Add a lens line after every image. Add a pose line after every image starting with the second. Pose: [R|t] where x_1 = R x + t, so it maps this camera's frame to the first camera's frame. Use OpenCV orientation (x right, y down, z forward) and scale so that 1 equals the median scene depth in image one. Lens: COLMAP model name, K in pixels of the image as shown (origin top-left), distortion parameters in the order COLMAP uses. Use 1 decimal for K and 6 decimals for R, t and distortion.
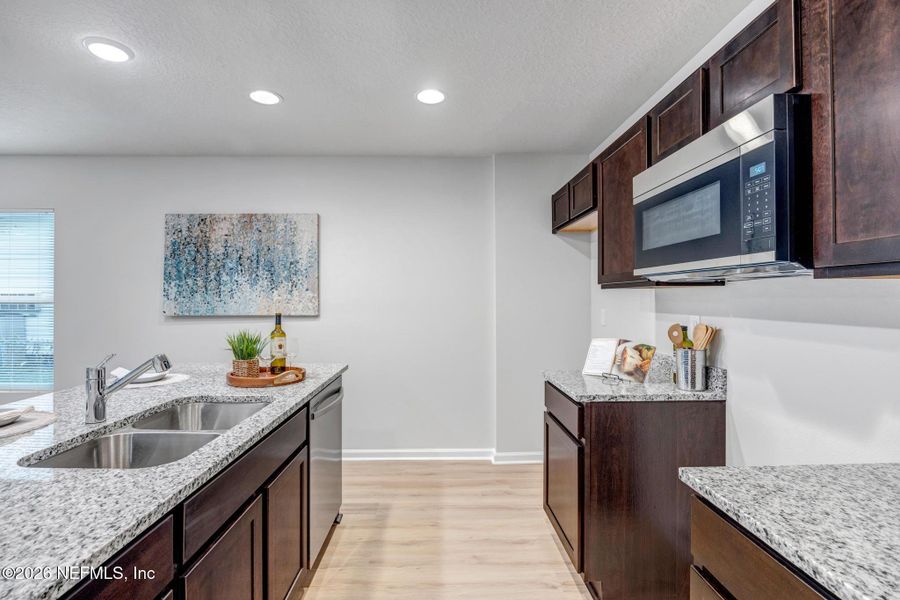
lens RADIAL K [[428.9, 0, 447.2], [0, 428.9, 296.2], [0, 0, 1]] dist [-0.014757, 0.000542]
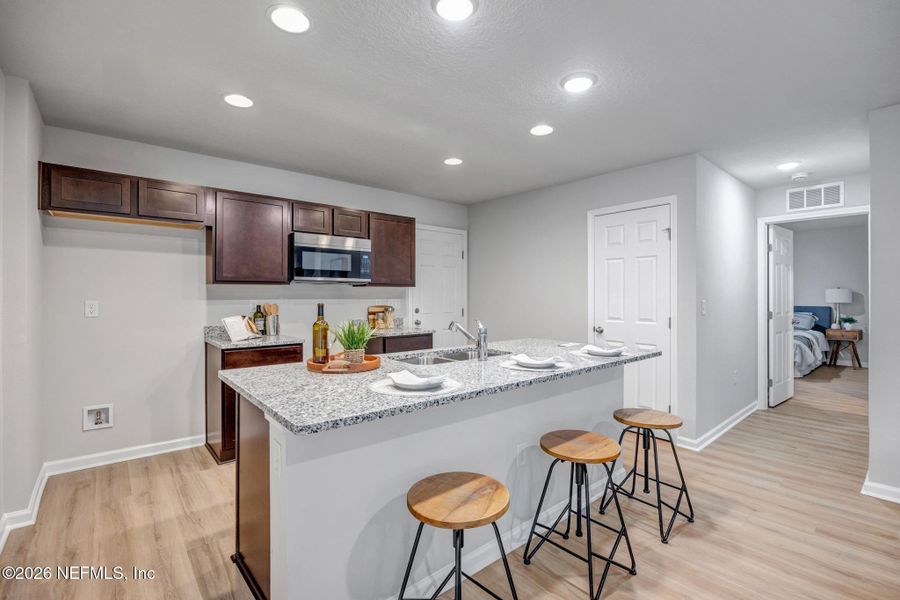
lens RADIAL K [[403.4, 0, 447.0], [0, 403.4, 295.8], [0, 0, 1]] dist [-0.018581, 0.000758]
pose [[-0.624734, -0.002279, 0.780835, -1.184802], [-0.003608, 0.999993, 0.000032, 0.021280], [-0.780830, -0.002797, -0.624738, 1.255859]]
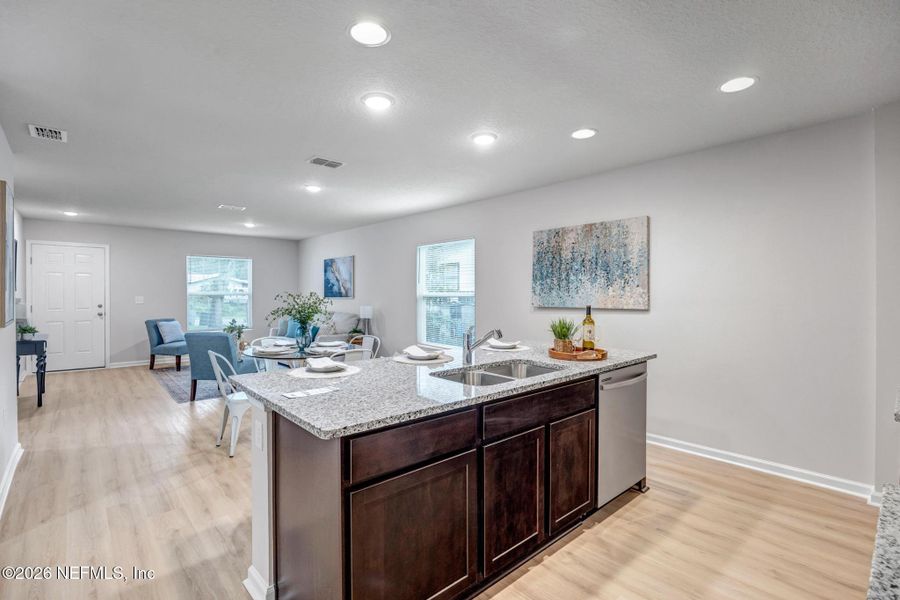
lens RADIAL K [[419.6, 0, 448.1], [0, 419.6, 296.2], [0, 0, 1]] dist [-0.015929, 0.000066]
pose [[0.649809, 0.004100, -0.760087, 0.256457], [0.003799, 0.999955, 0.008641, 0.000305], [0.760088, -0.008503, 0.649764, -0.109675]]
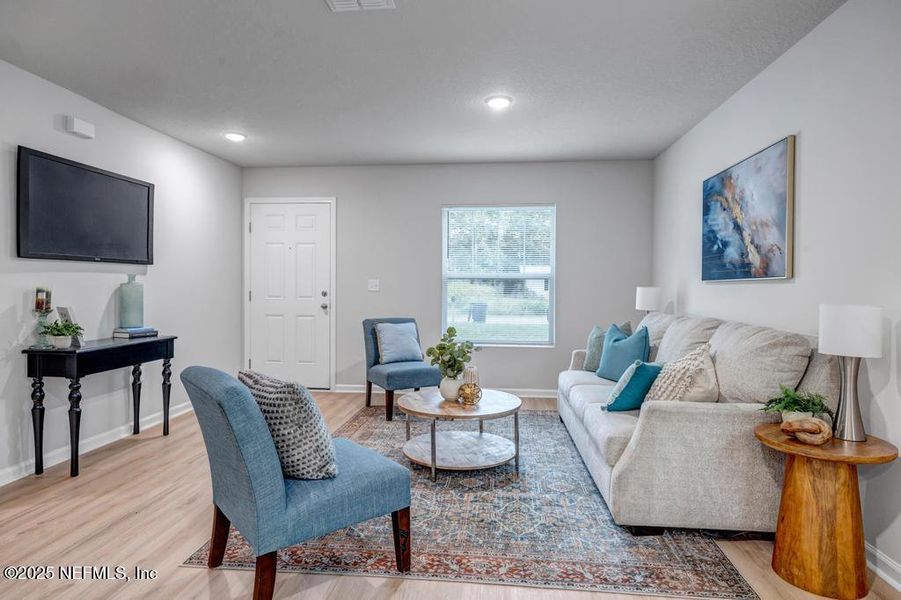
lens RADIAL K [[504.6, 0, 447.0], [0, 504.6, 295.3], [0, 0, 1]] dist [-0.004519, -0.000843]
pose [[-0.127845, 0.009822, -0.991746, -1.410186], [-0.004122, 0.999937, 0.010434, 0.068930], [0.991786, 0.005422, -0.127797, 0.792284]]
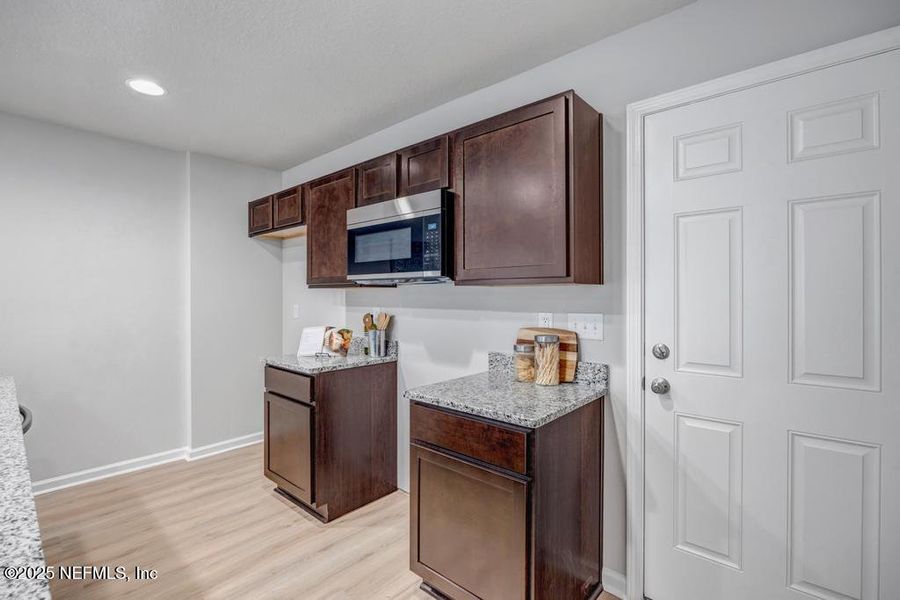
lens RADIAL K [[409.5, 0, 448.1], [0, 409.5, 296.0], [0, 0, 1]] dist [-0.013616, -0.000104]
pose [[0.682159, 0.000610, 0.731204, -0.248820], [-0.004037, 0.999988, 0.002932, 0.000663], [-0.731193, -0.004952, 0.682153, -0.128072]]
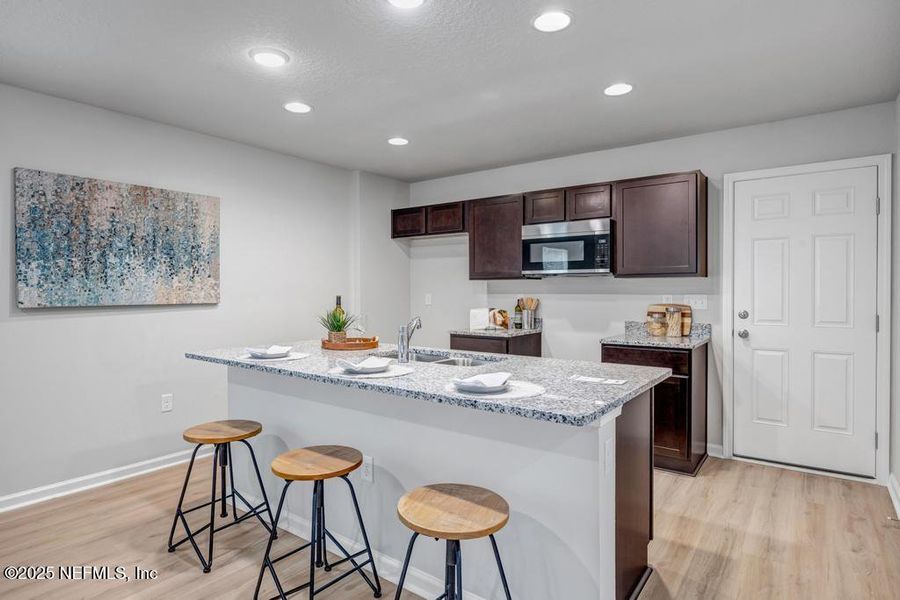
lens RADIAL K [[491.9, 0, 448.0], [0, 491.9, 296.1], [0, 0, 1]] dist [-0.005806, -0.000600]
pose [[0.615126, -0.010561, 0.788358, -1.255241], [-0.000808, 0.999901, 0.014026, 0.019346], [-0.788428, -0.009265, 0.615057, -0.129959]]
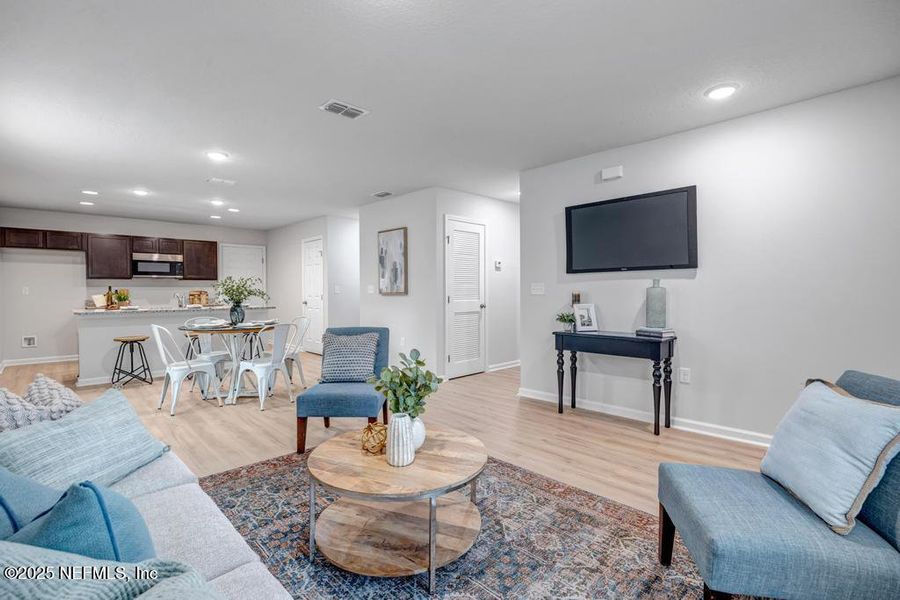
lens RADIAL K [[419.6, 0, 448.1], [0, 419.6, 296.2], [0, 0, 1]] dist [-0.015929, 0.000066]
pose [[-0.676977, -0.011507, 0.735914, -3.485096], [0.000871, 0.999865, 0.016436, 0.058314], [-0.736004, 0.011768, -0.676875, 1.131824]]
